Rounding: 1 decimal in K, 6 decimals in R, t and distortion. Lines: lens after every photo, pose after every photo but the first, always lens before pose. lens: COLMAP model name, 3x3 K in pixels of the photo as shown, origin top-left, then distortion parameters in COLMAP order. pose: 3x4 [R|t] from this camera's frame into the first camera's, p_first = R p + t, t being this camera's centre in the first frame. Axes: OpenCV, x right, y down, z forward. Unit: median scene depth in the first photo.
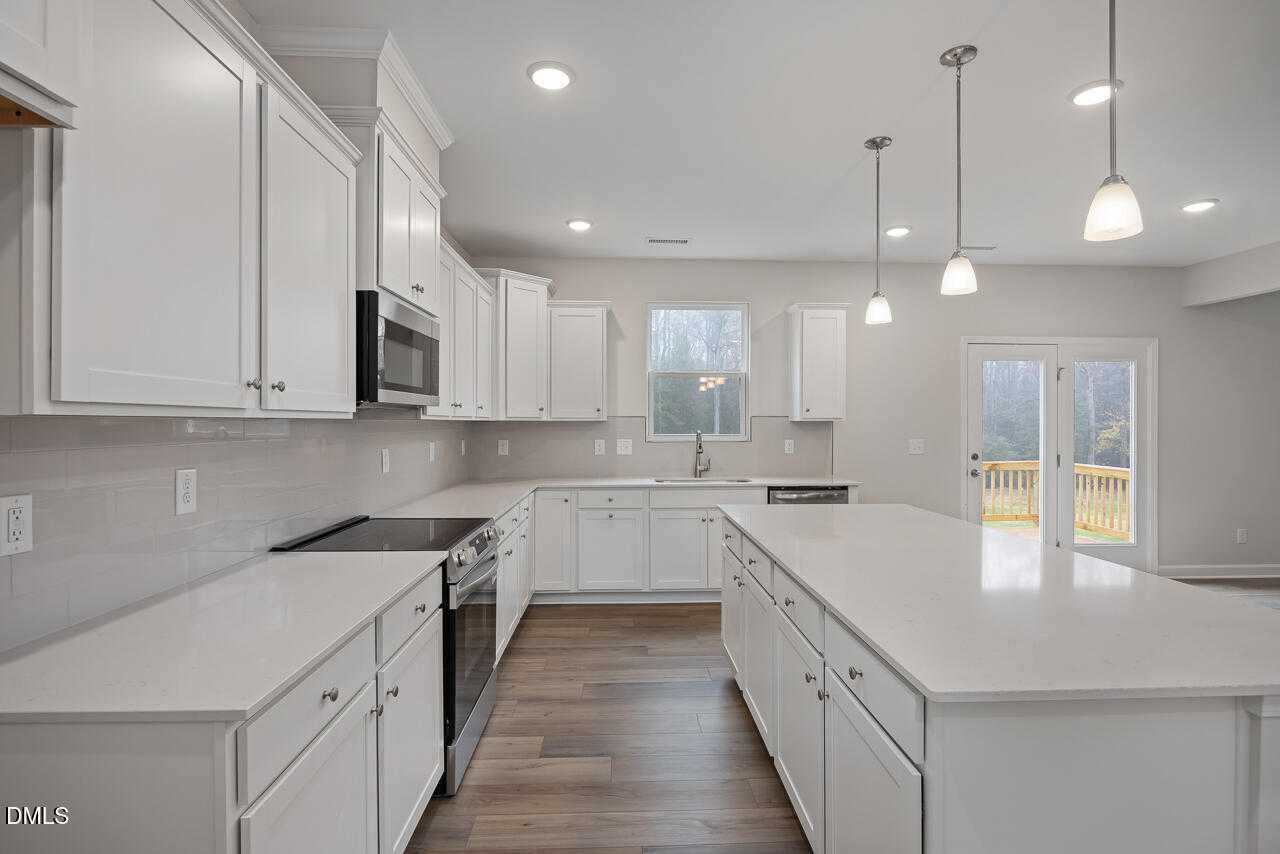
lens RADIAL K [[628.5, 0, 642.9], [0, 628.5, 421.0], [0, 0, 1]] dist [-0.008222, -0.002056]
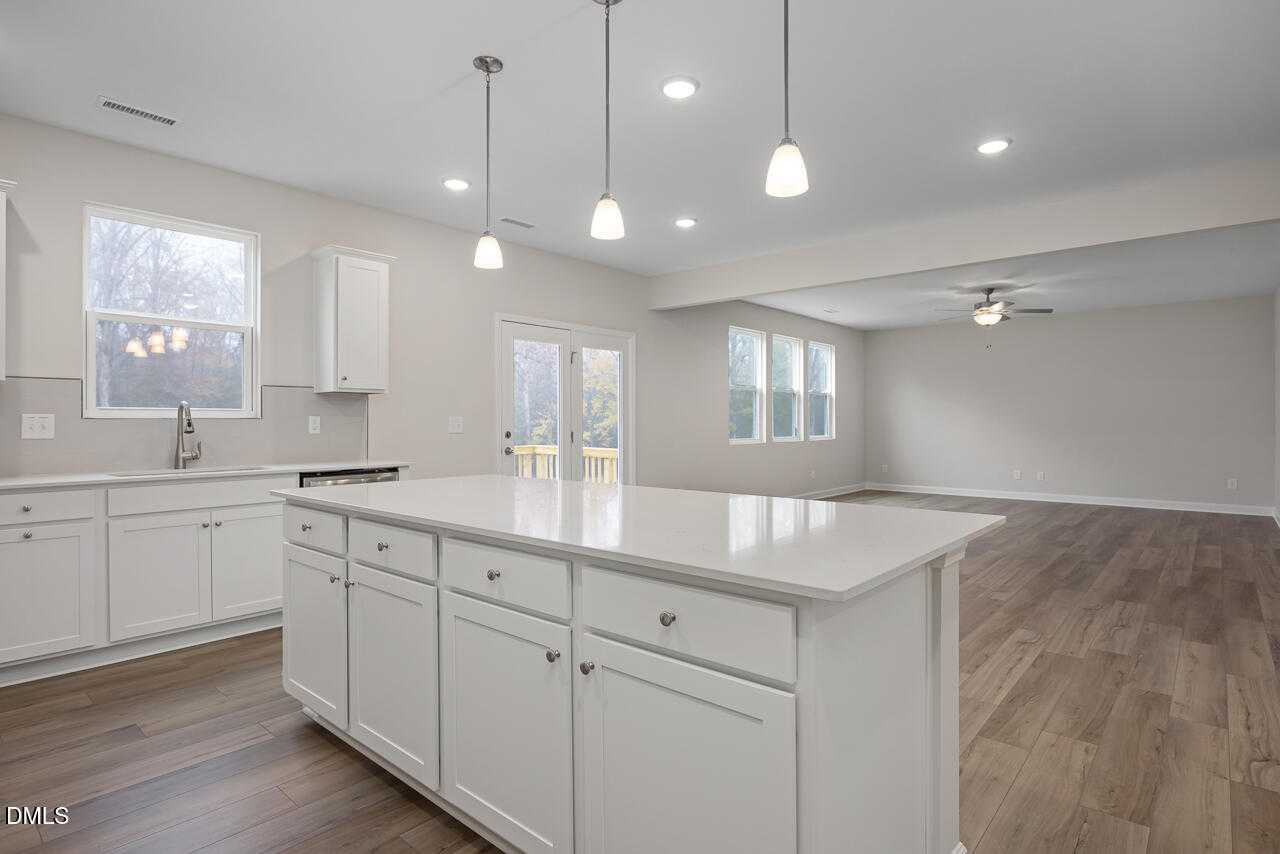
lens RADIAL K [[675.3, 0, 639.5], [0, 675.3, 418.1], [0, 0, 1]] dist [-0.000745, 0.001904]
pose [[0.690876, 0.002768, 0.722968, -0.112744], [0.002788, 0.999975, -0.006493, 0.043529], [-0.722967, 0.006502, 0.690851, 0.125872]]
